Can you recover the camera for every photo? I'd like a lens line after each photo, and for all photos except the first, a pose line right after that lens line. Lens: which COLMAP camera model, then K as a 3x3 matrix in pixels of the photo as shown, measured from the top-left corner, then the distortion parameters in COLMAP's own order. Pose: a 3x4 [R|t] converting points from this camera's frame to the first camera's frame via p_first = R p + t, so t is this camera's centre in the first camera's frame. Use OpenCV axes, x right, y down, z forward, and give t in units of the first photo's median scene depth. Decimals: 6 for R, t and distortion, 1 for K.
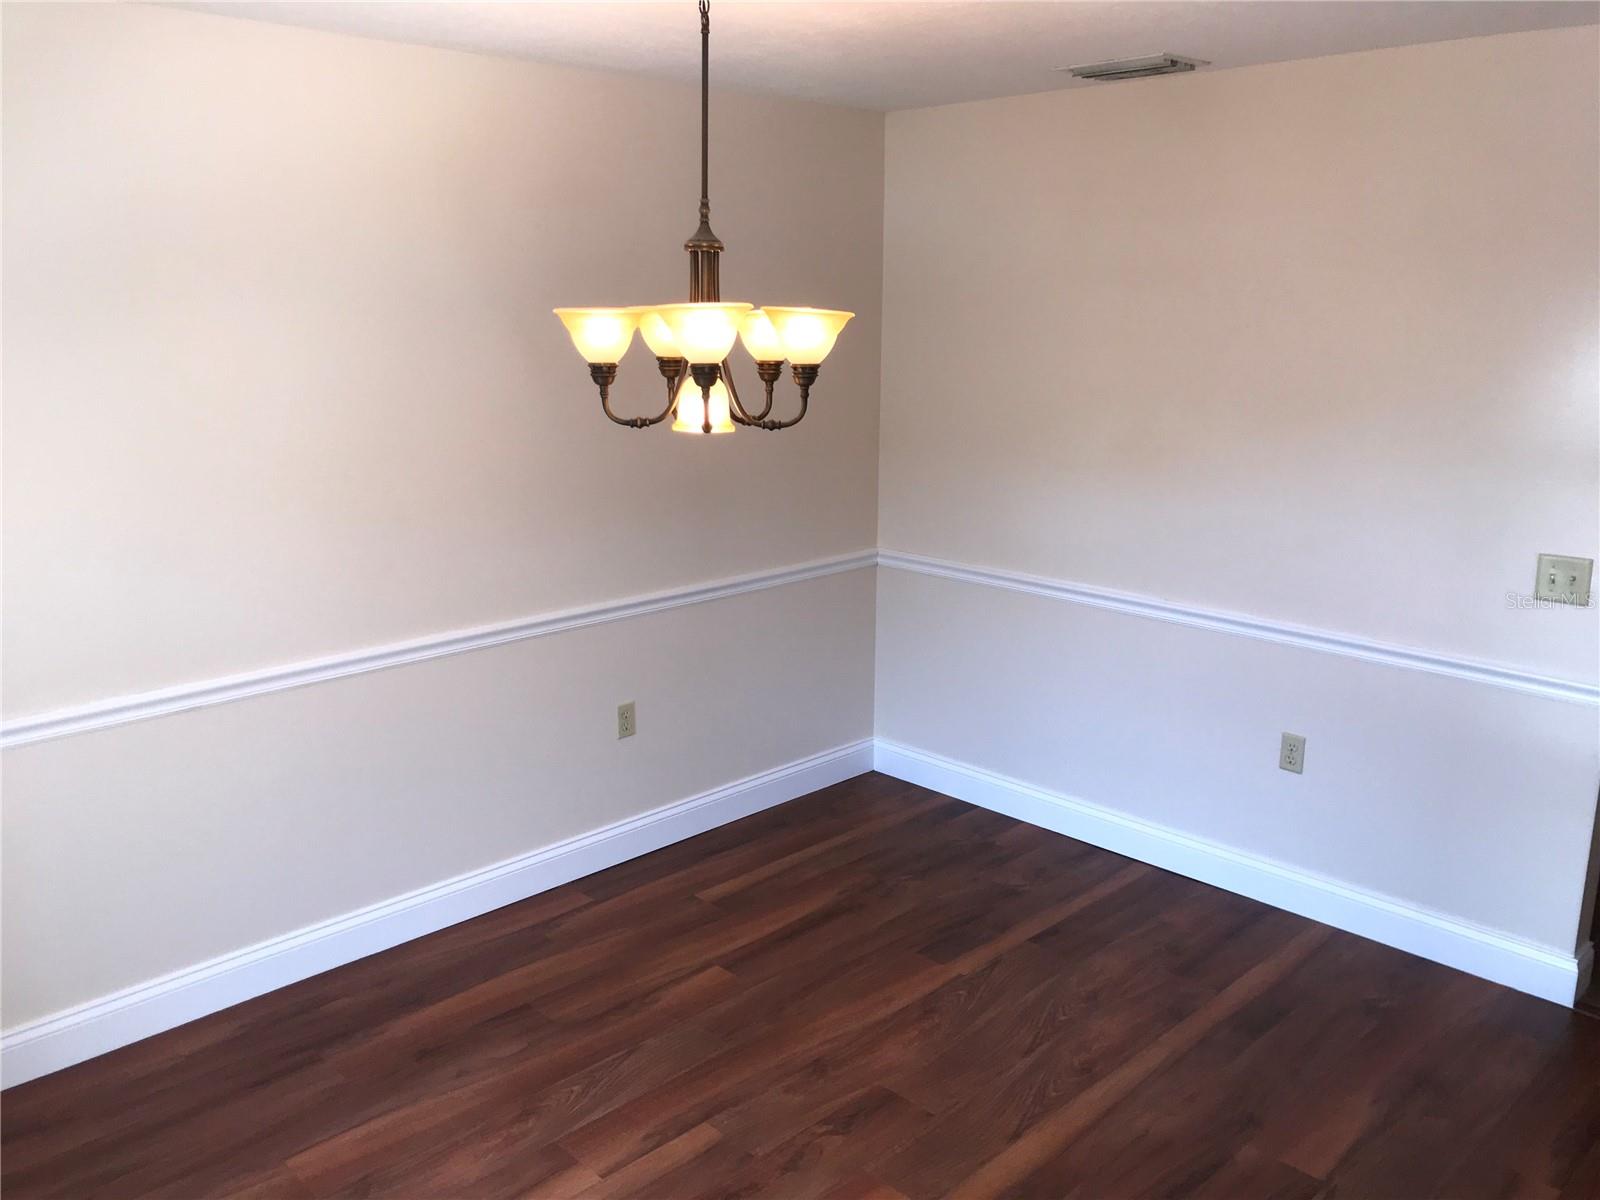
lens RADIAL K [[1316.4, 0, 788.3], [0, 1316.4, 590.1], [0, 0, 1]] dist [0.049993, -0.044048]
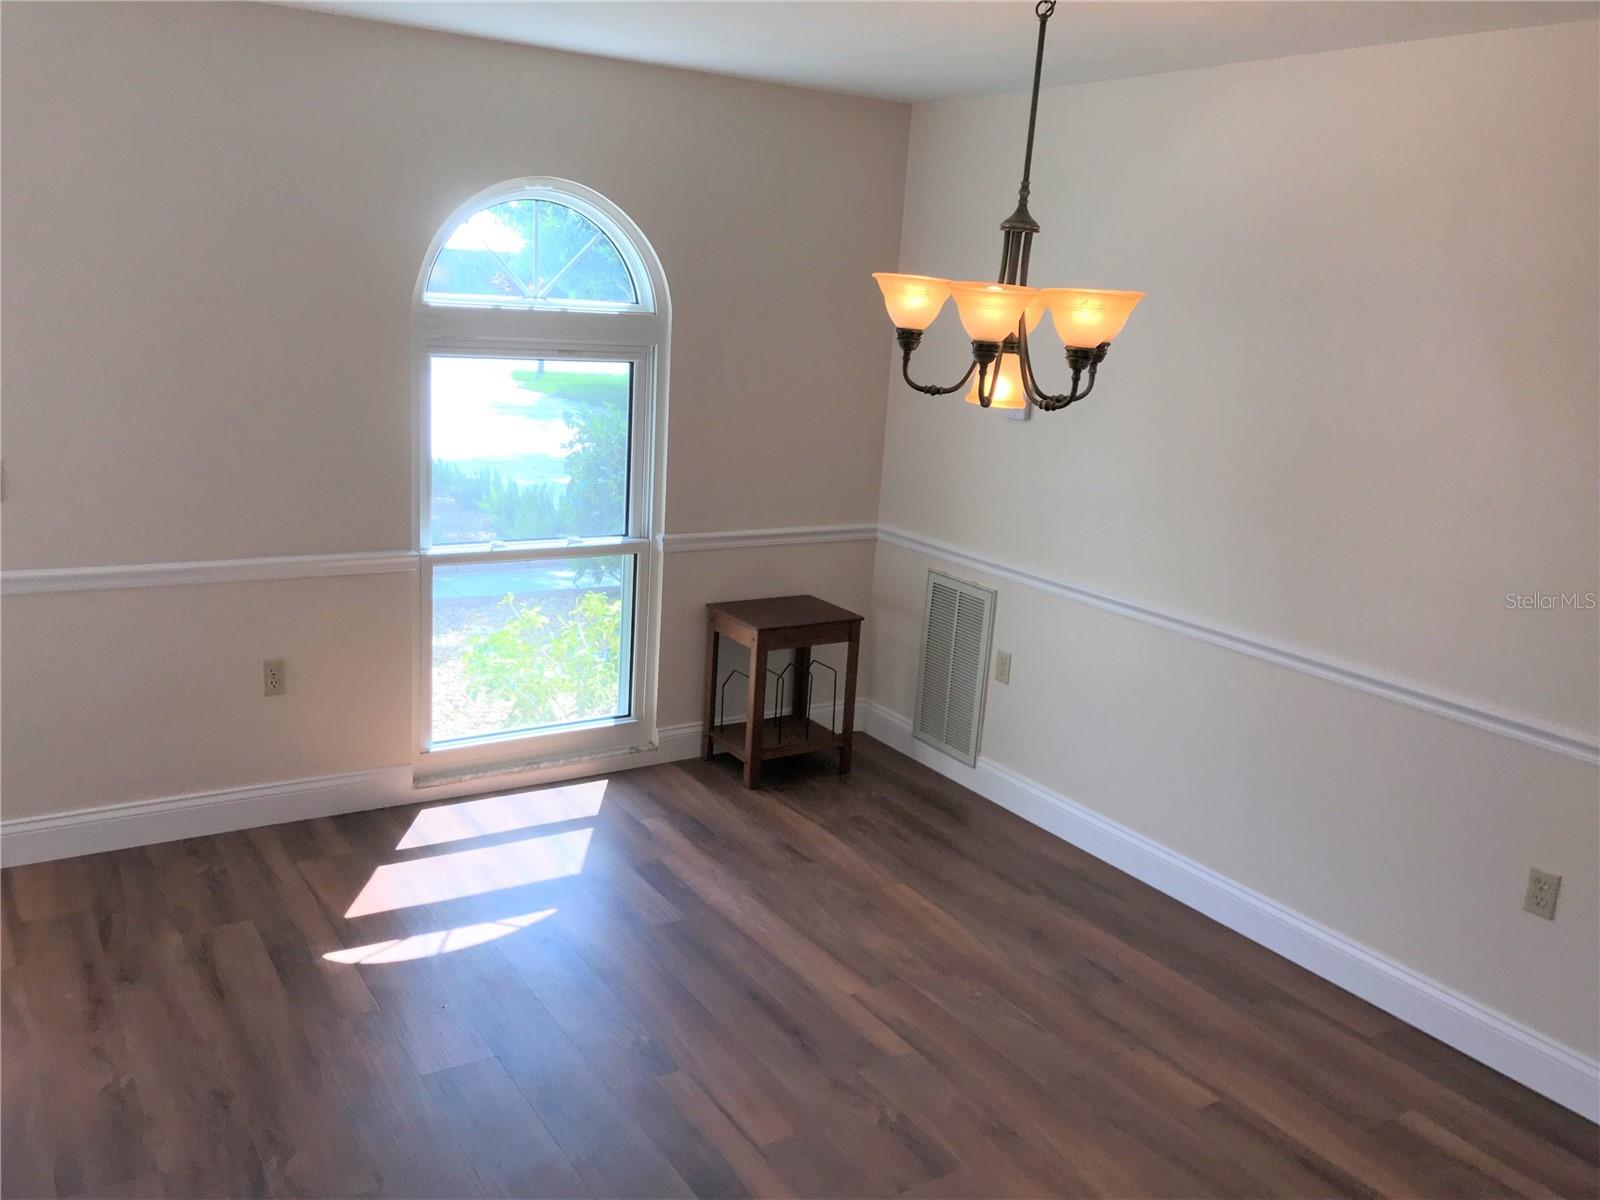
lens RADIAL K [[1316.4, 0, 788.3], [0, 1316.4, 590.1], [0, 0, 1]] dist [0.049993, -0.044048]
pose [[-0.222462, 0.192724, -0.955703, 0.935295], [-0.263310, 0.931962, 0.249228, -0.188613], [0.938711, 0.307090, -0.156580, 0.985979]]
